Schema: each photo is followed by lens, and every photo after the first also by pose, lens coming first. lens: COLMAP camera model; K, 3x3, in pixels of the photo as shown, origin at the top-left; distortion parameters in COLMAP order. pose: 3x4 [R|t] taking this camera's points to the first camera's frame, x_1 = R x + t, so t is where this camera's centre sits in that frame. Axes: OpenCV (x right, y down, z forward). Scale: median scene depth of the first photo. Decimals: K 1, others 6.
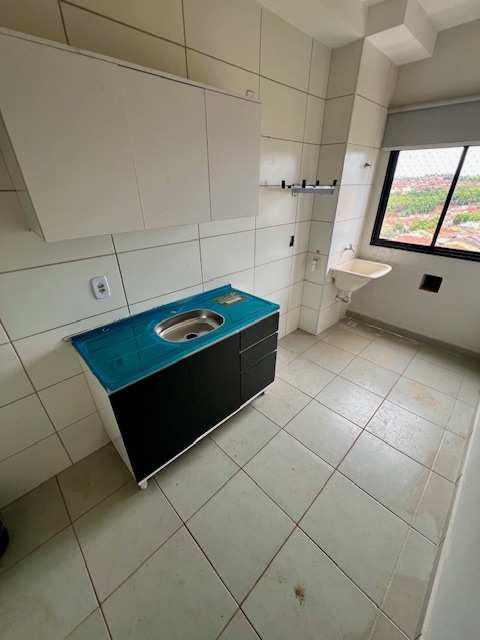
lens RADIAL K [[256.1, 0, 240.0], [0, 256.1, 320.0], [0, 0, 1]] dist [-0.004738, 0.000170]
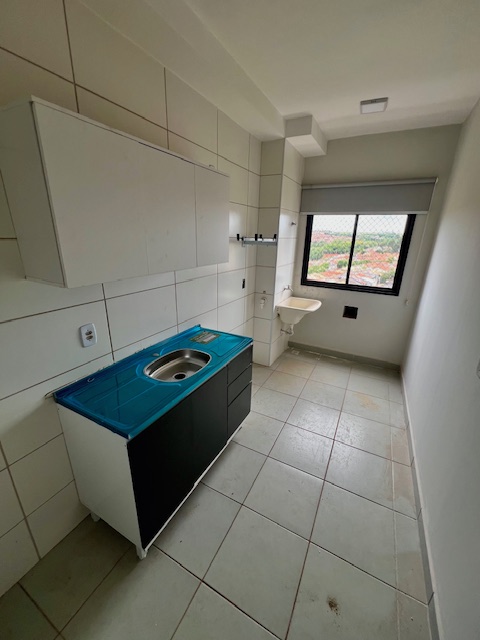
lens RADIAL K [[256.1, 0, 240.0], [0, 256.1, 320.0], [0, 0, 1]] dist [-0.004738, 0.000170]
pose [[0.952392, -0.072242, 0.296193, -0.186344], [0.120789, 0.981429, -0.149020, 0.019512], [-0.279927, 0.177702, 0.943431, -0.045080]]
